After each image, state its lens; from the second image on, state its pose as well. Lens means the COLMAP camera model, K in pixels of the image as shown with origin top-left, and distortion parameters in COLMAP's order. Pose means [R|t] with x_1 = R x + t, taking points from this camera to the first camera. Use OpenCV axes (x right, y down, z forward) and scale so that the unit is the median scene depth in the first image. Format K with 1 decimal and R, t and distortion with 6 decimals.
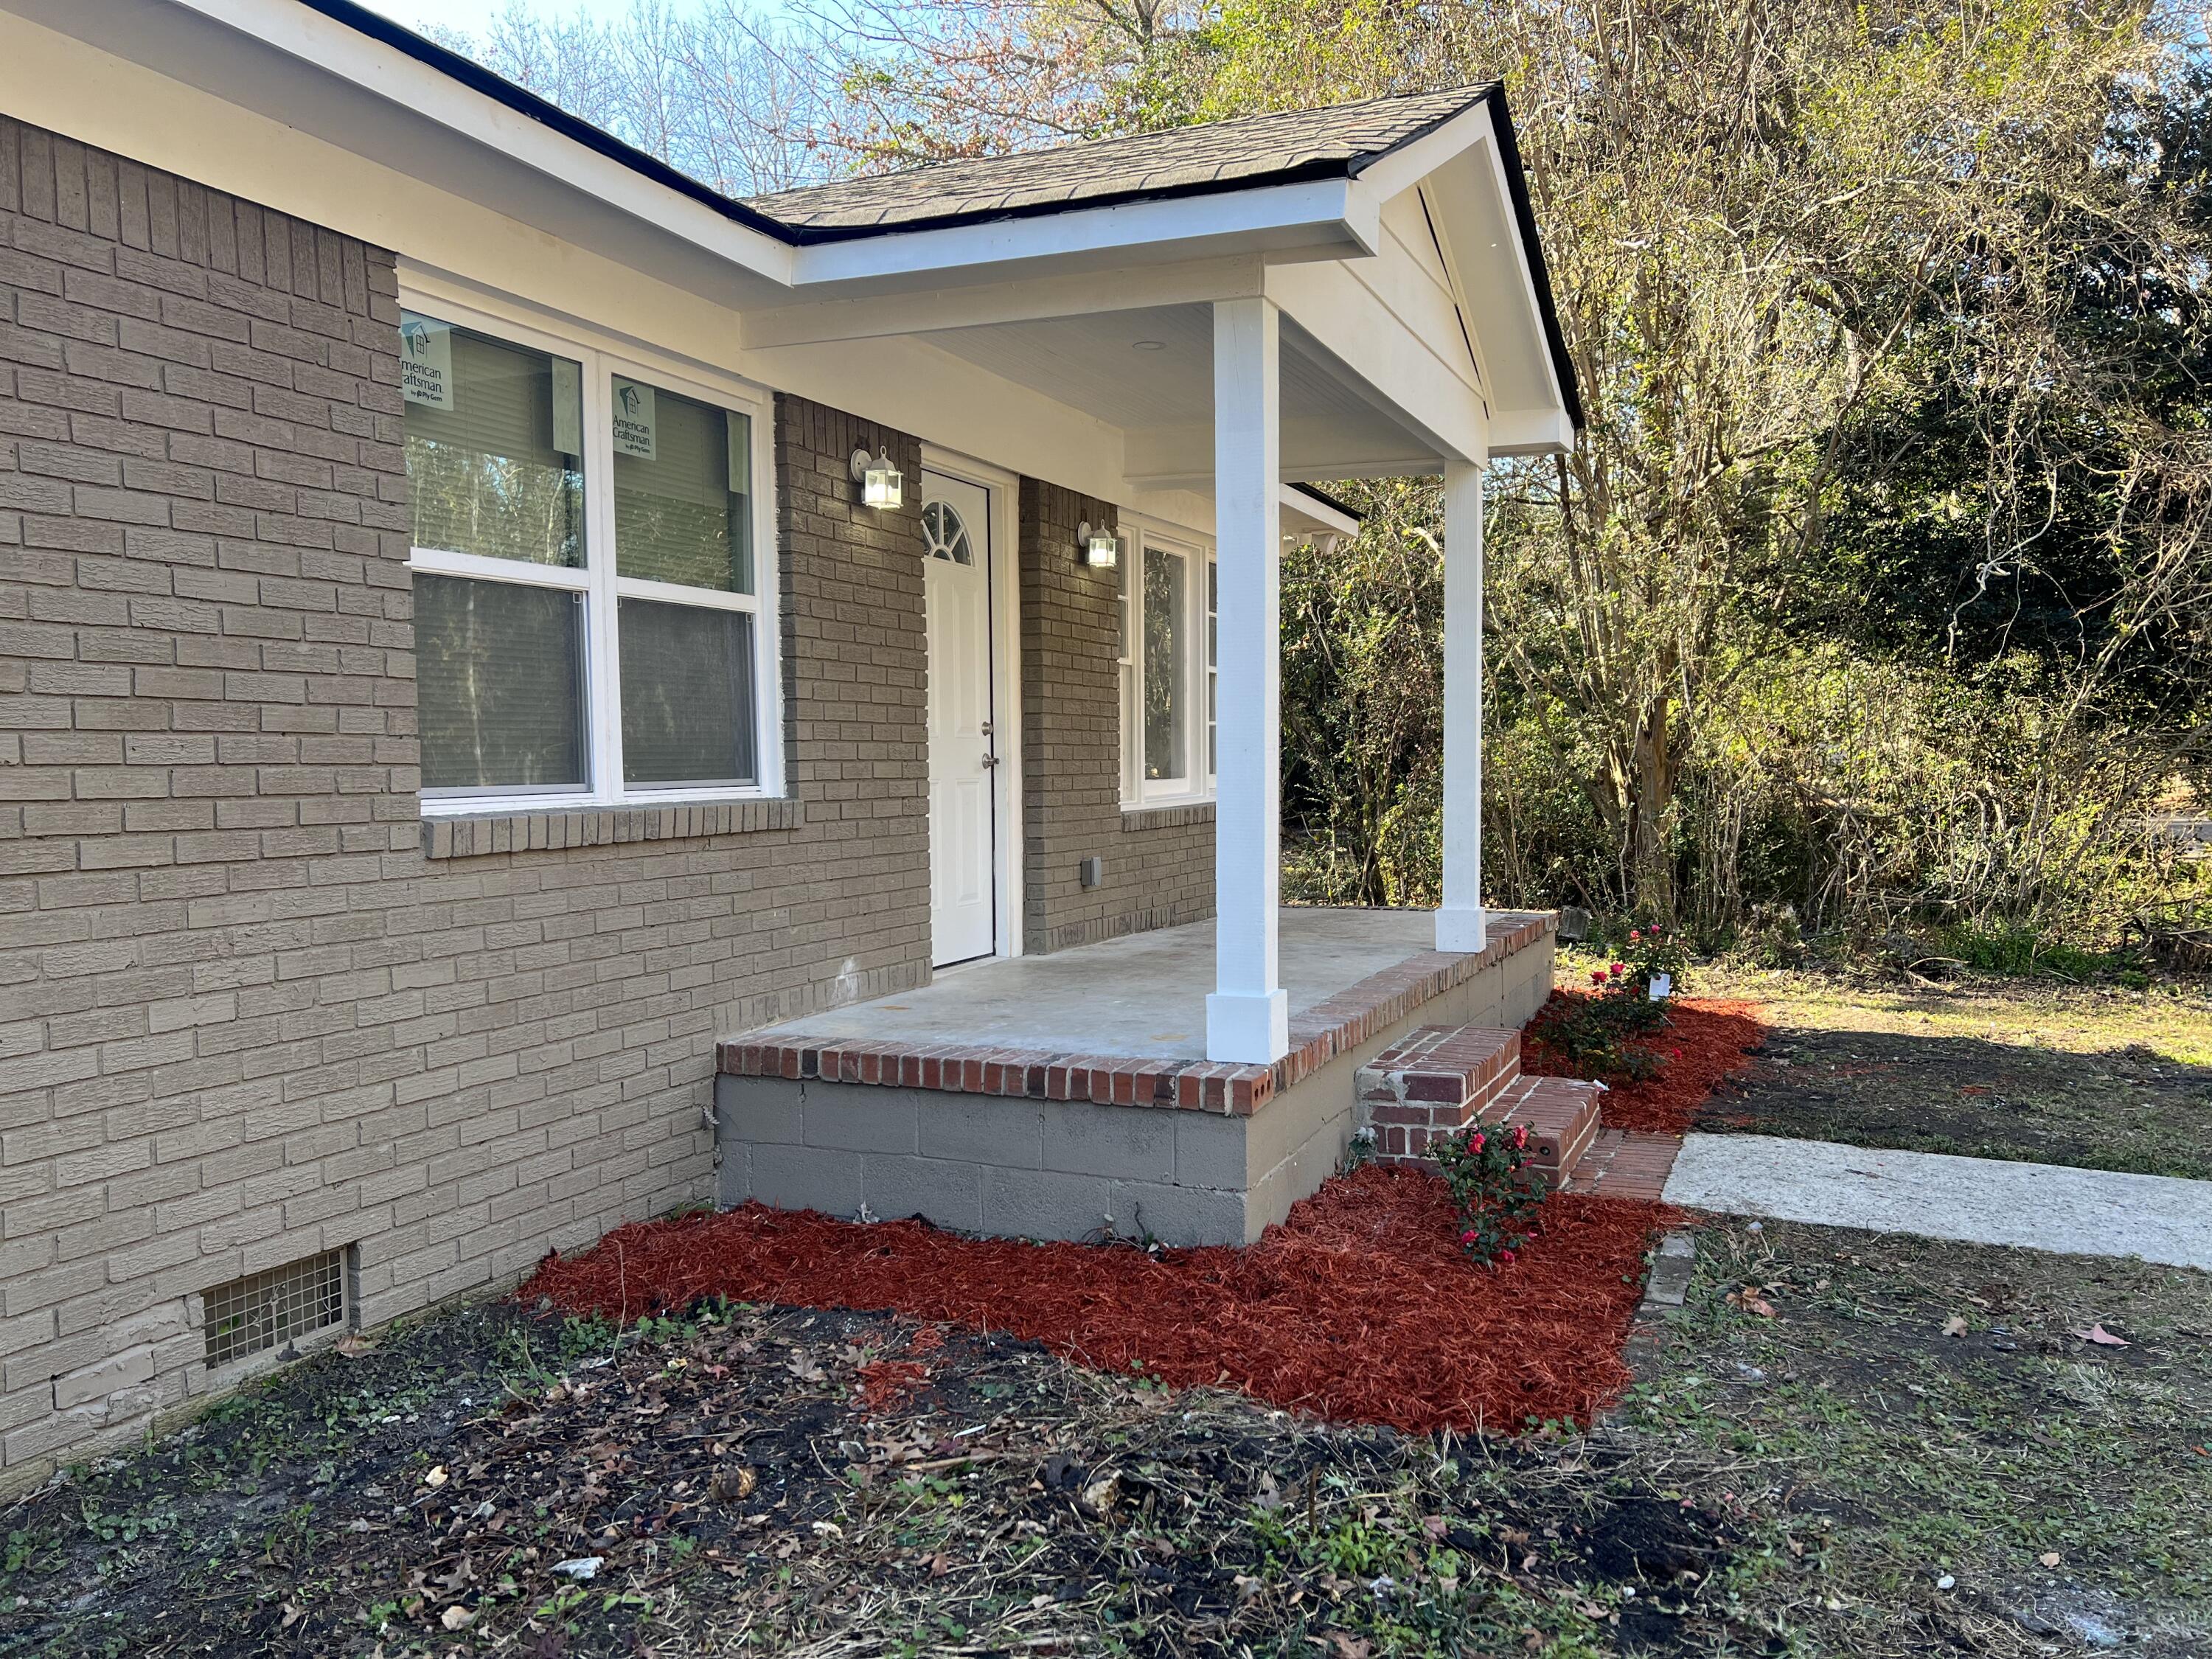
lens RADIAL K [[1694.1, 0, 1111.0], [0, 1694.1, 837.2], [0, 0, 1]] dist [0.072891, 0.000921]
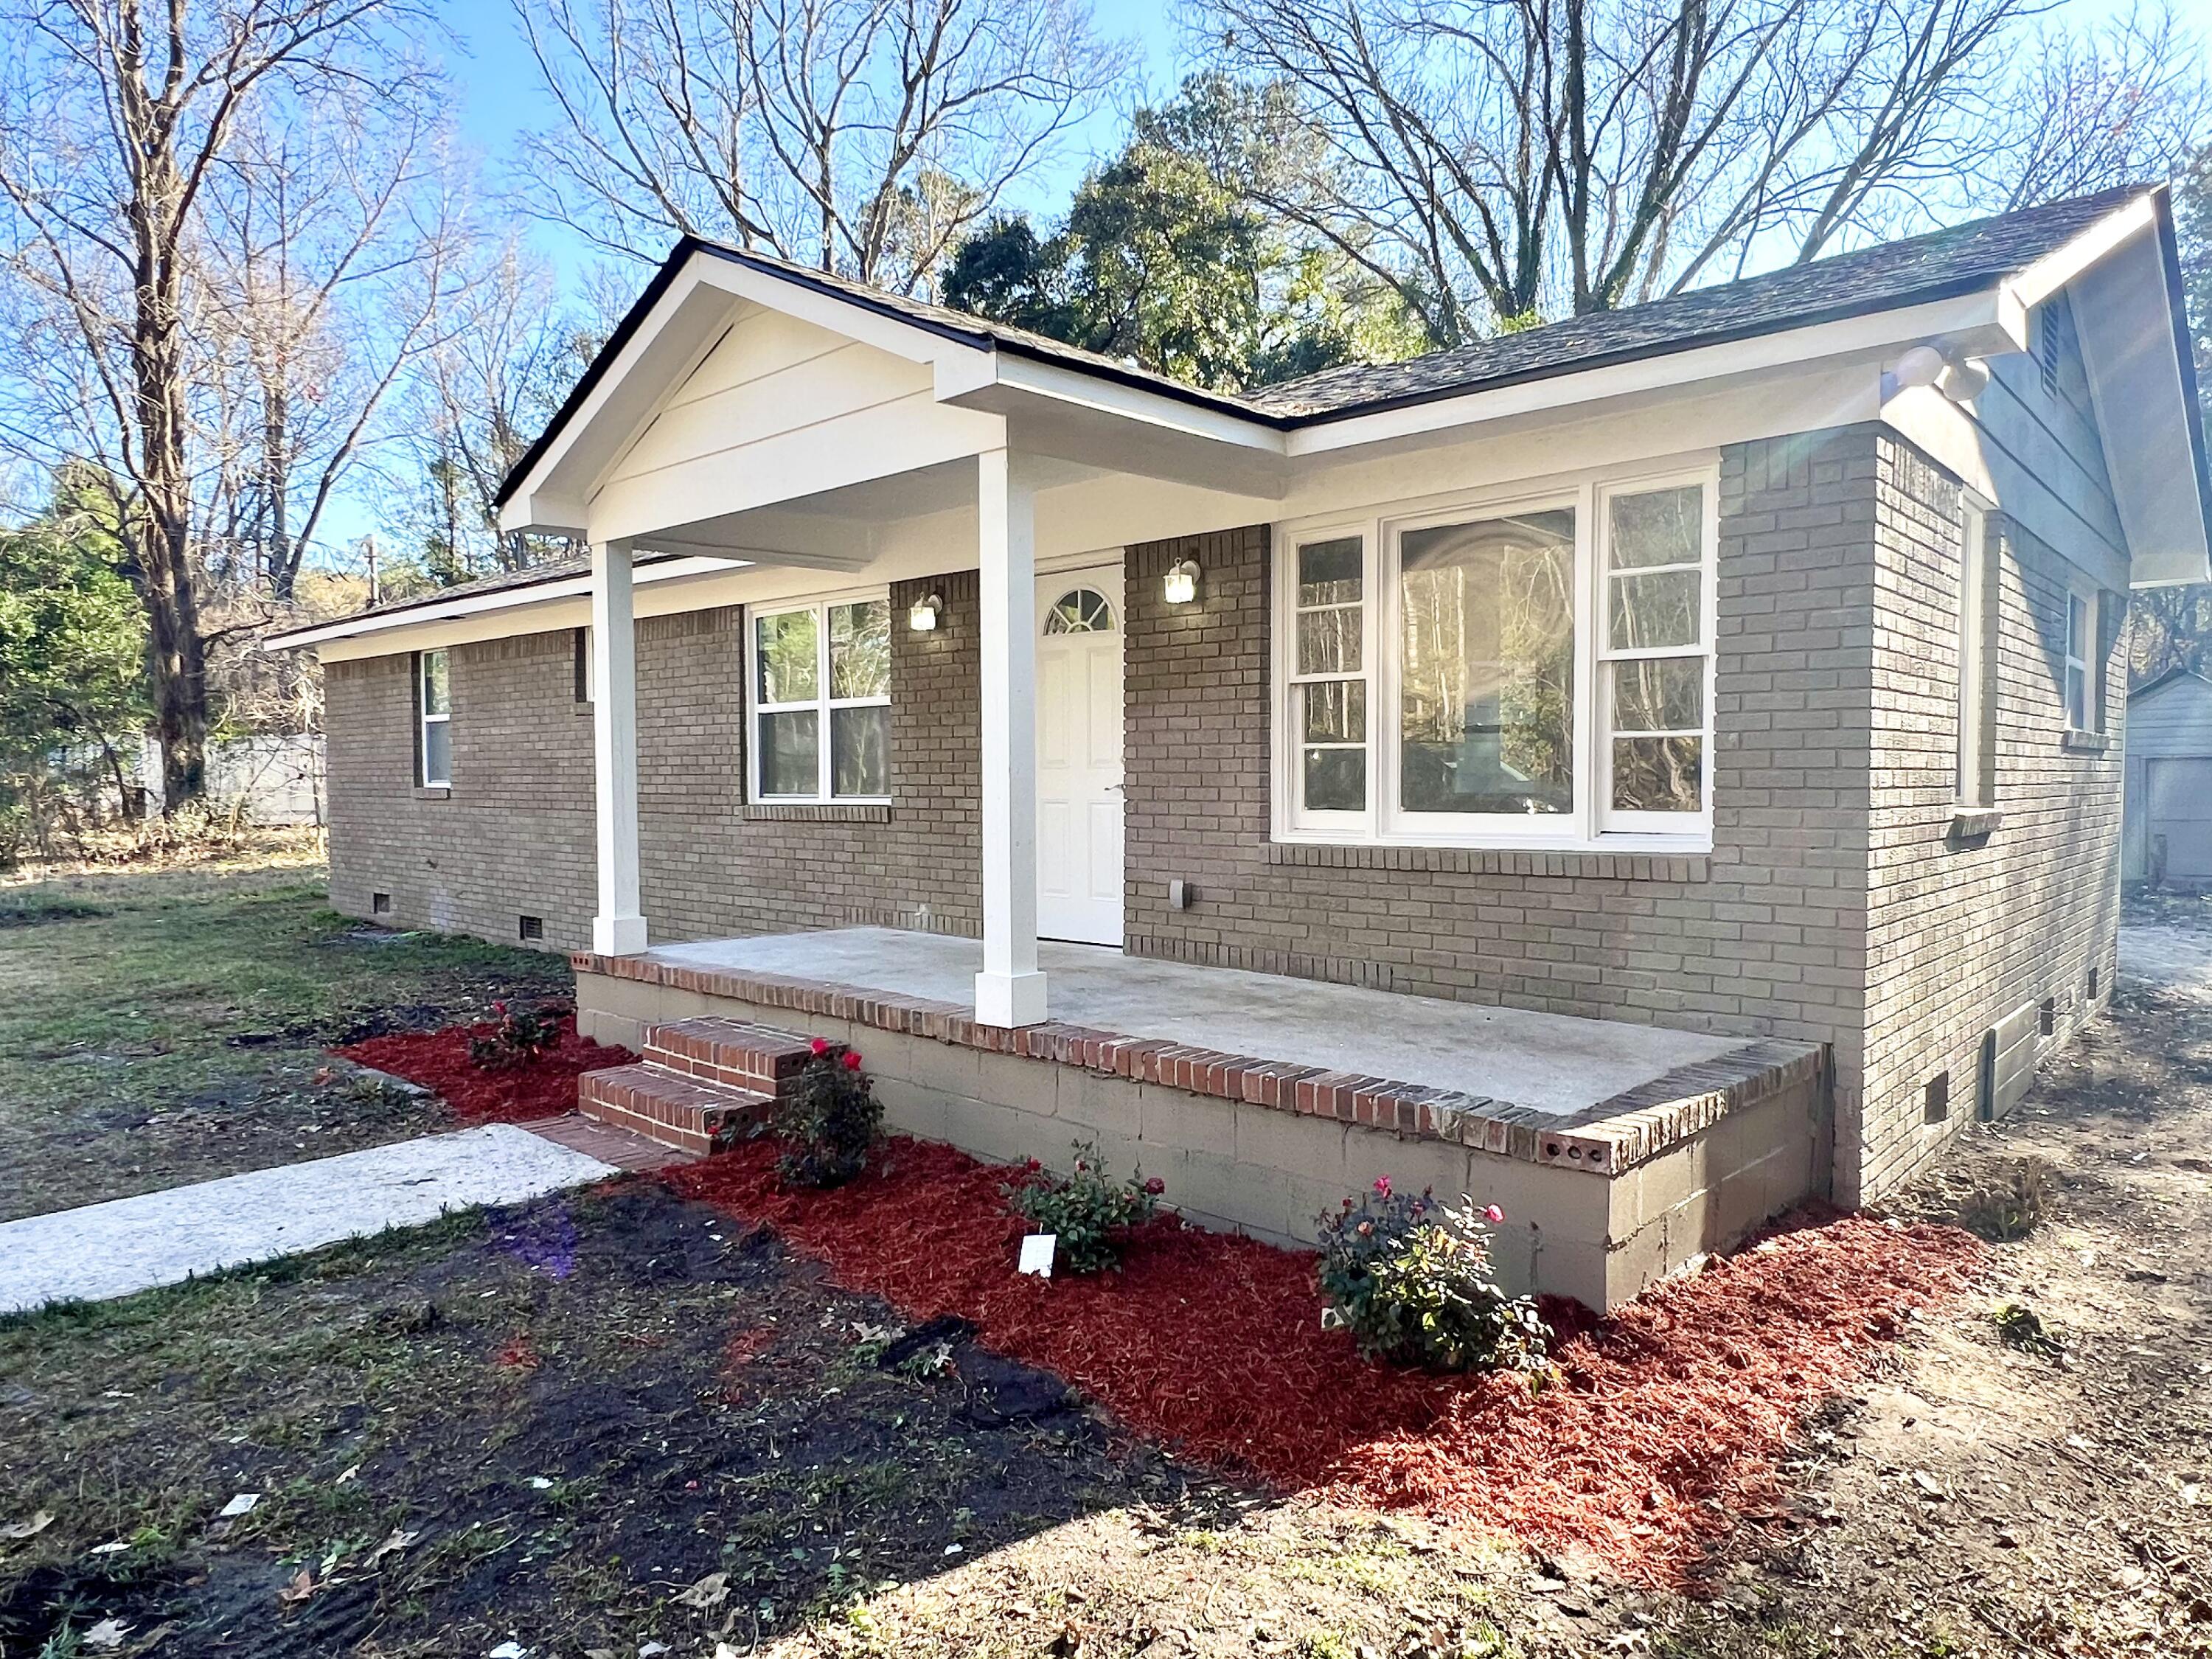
lens RADIAL K [[1360.8, 0, 1110.6], [0, 1360.8, 827.0], [0, 0, 1]] dist [0.003574, 0.000236]
pose [[-0.319384, 0.042822, -0.946657, 1.138923], [-0.039555, 0.997505, 0.058467, -0.096924], [0.946800, 0.056118, -0.316893, 1.732056]]
